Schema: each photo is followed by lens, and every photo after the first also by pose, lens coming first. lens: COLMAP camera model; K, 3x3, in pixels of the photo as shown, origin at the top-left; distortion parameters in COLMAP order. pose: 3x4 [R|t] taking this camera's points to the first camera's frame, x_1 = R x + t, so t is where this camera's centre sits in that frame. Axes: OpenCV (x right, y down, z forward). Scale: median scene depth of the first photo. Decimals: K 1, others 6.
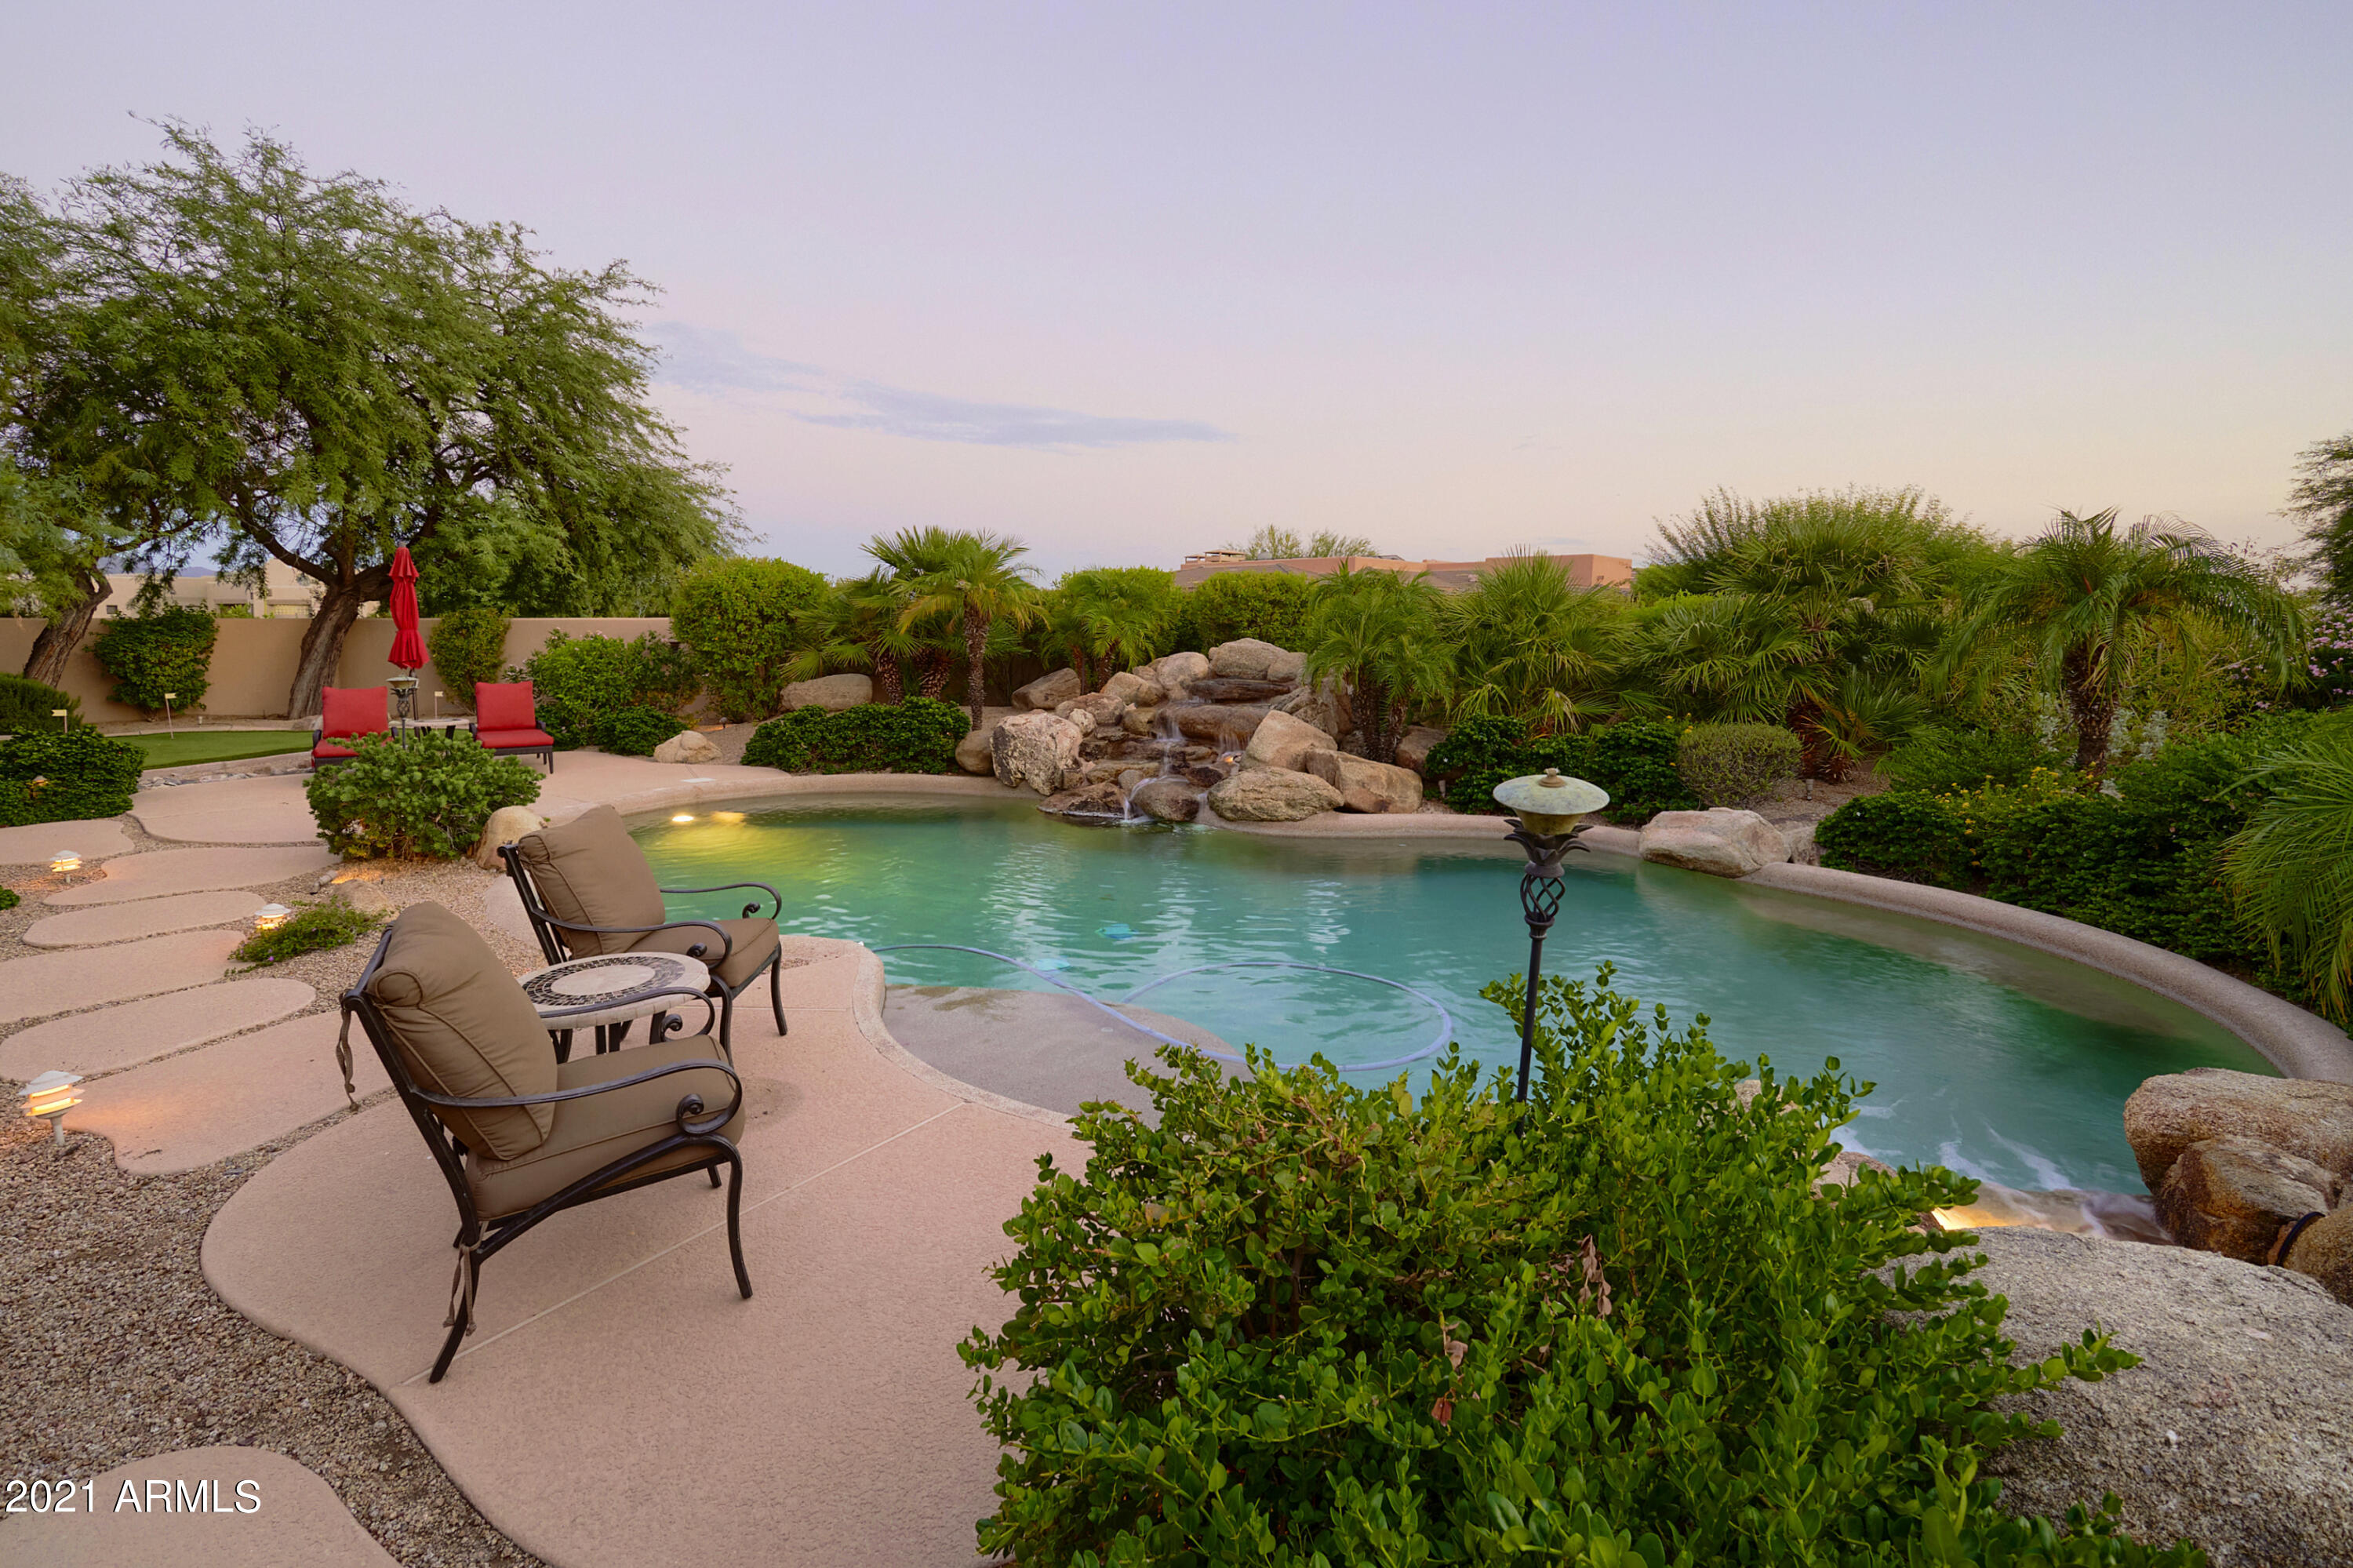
lens RADIAL K [[1039.4, 0, 1114.4], [0, 1039.4, 864.1], [0, 0, 1]] dist [-0.016759, 0.003096]
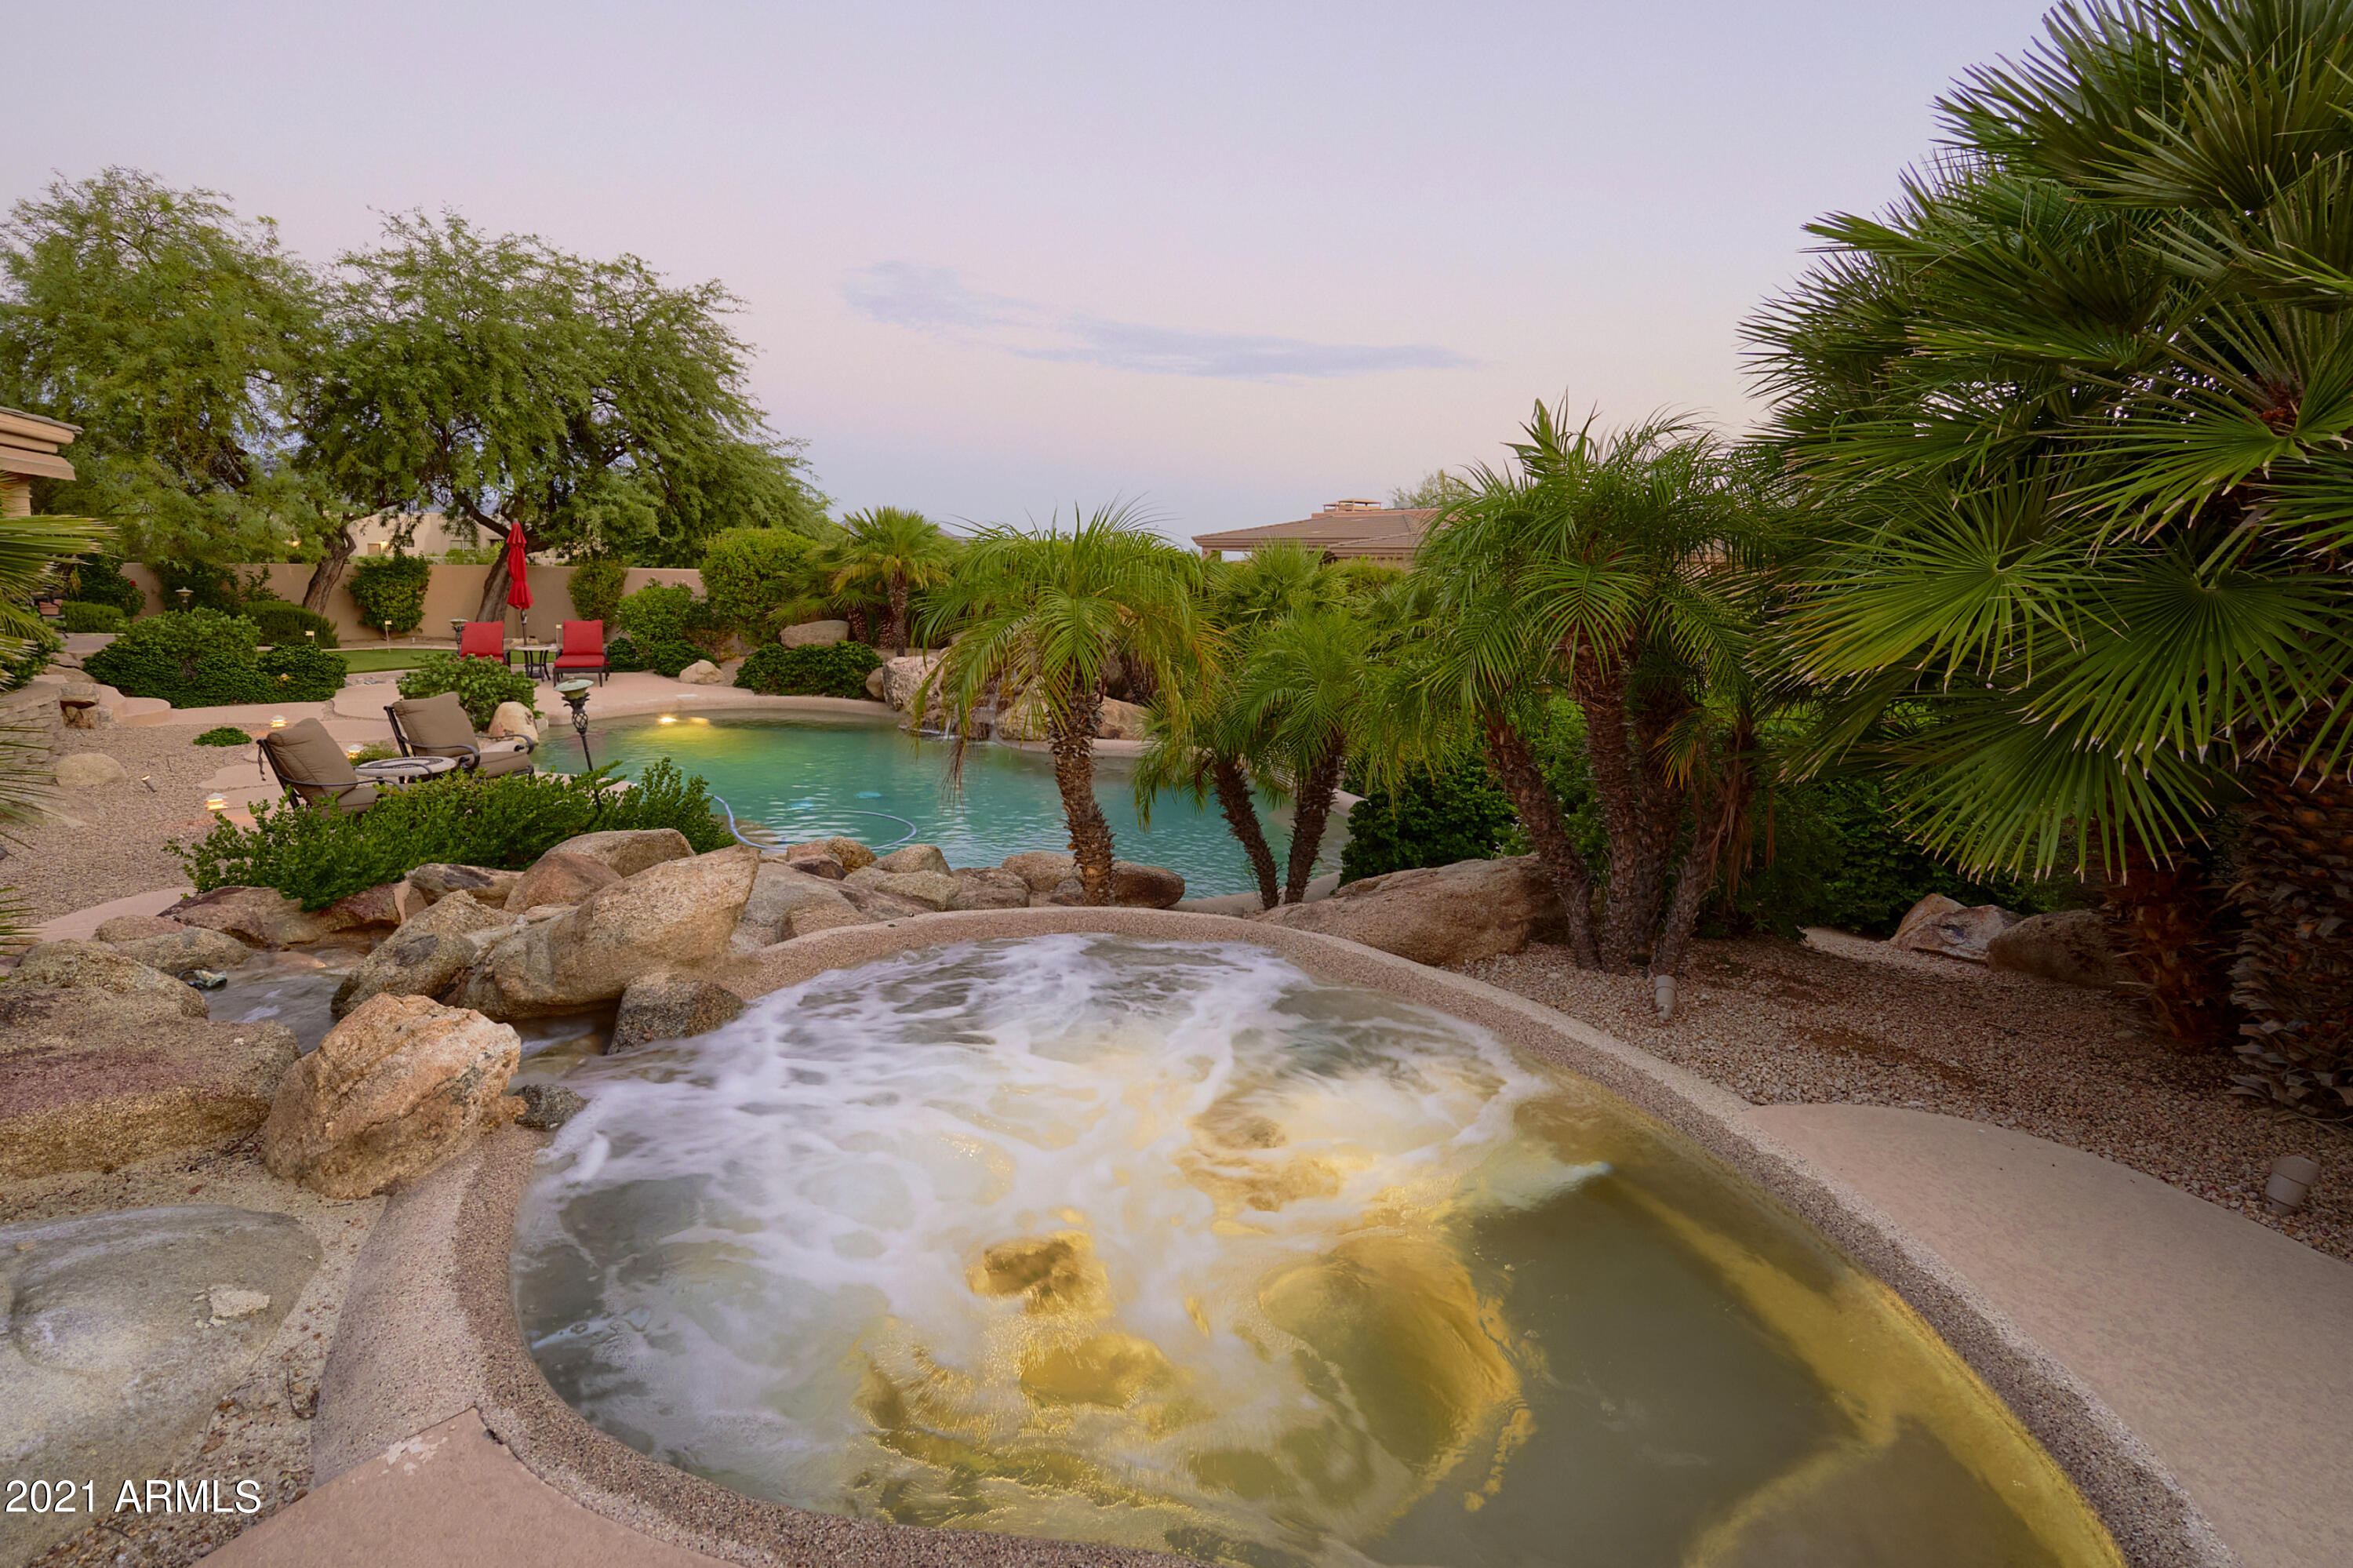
lens RADIAL K [[1039.4, 0, 1082.9], [0, 1039.4, 869.7], [0, 0, 1]] dist [-0.016759, 0.003096]
pose [[0.977015, 0.075414, -0.199385, 0.378627], [-0.063549, 0.995843, 0.065260, 0.025895], [0.203478, -0.051090, 0.977746, -0.249774]]
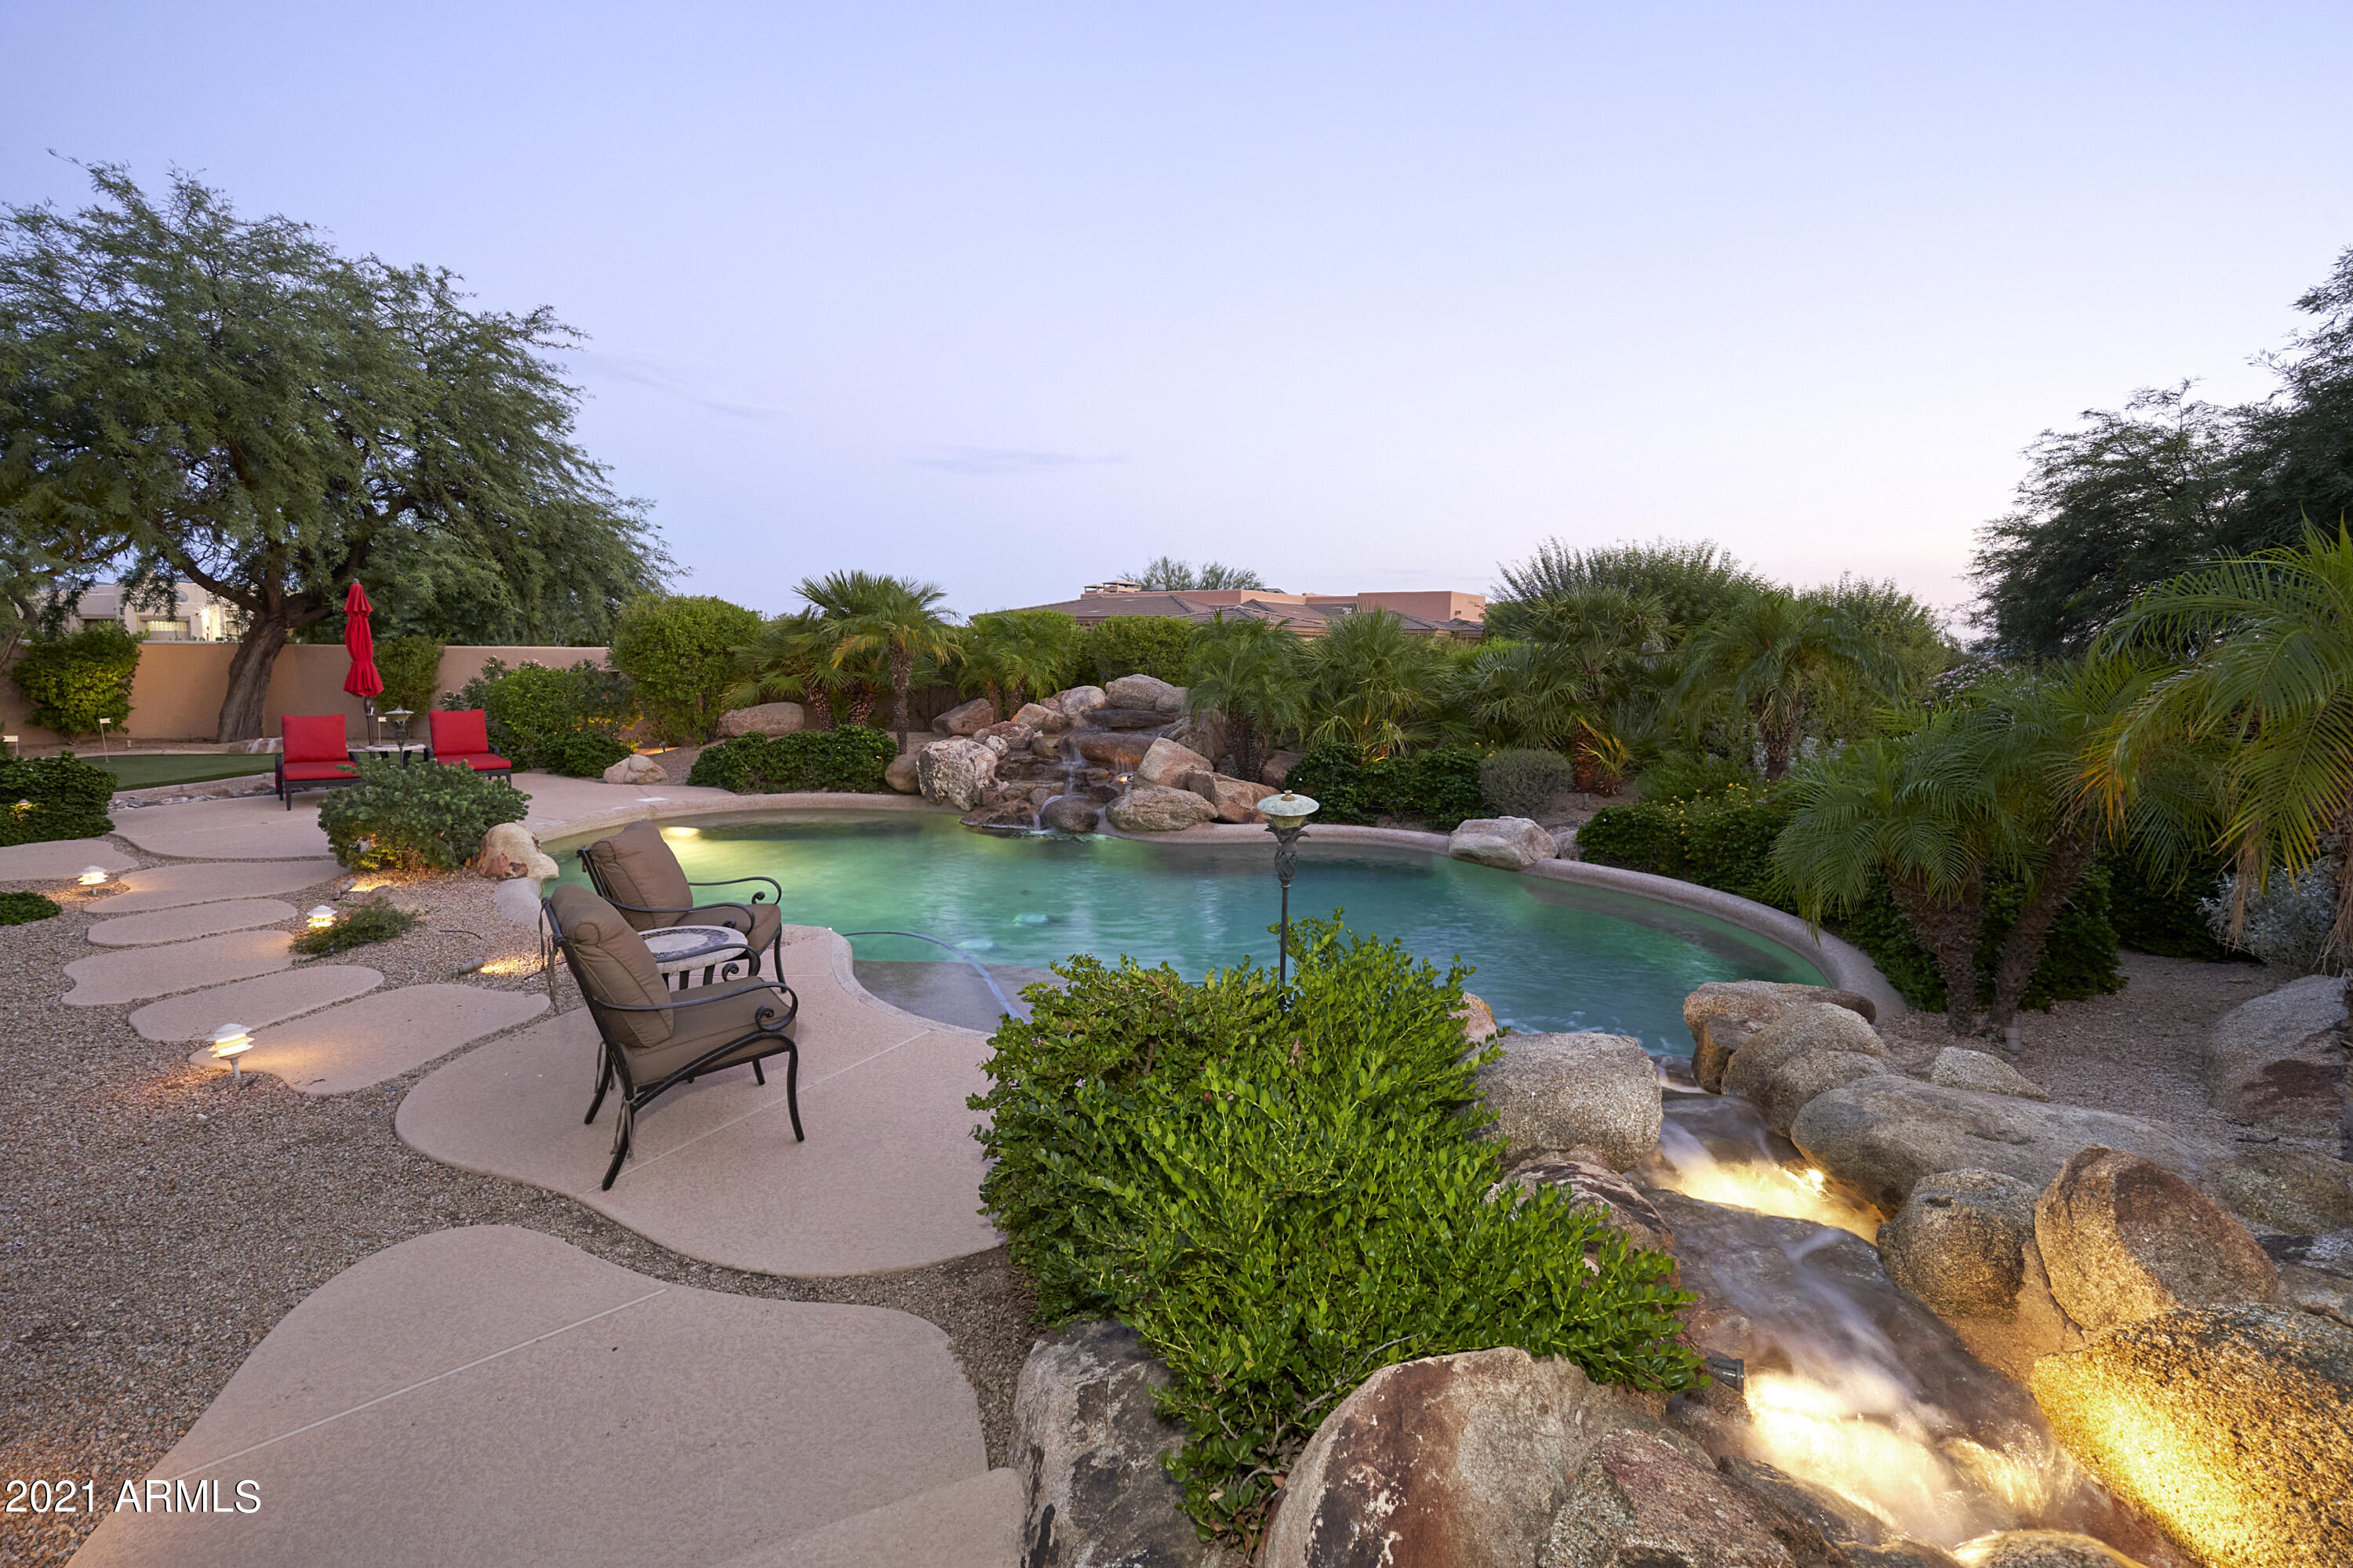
lens RADIAL K [[987.1, 0, 1128.9], [0, 987.1, 891.3], [0, 0, 1]] dist [-0.013948, 0.002205]
pose [[0.994068, -0.015931, 0.107591, -0.005209], [0.014286, 0.999769, 0.016048, 0.007419], [-0.107821, -0.014416, 0.994066, -0.099516]]
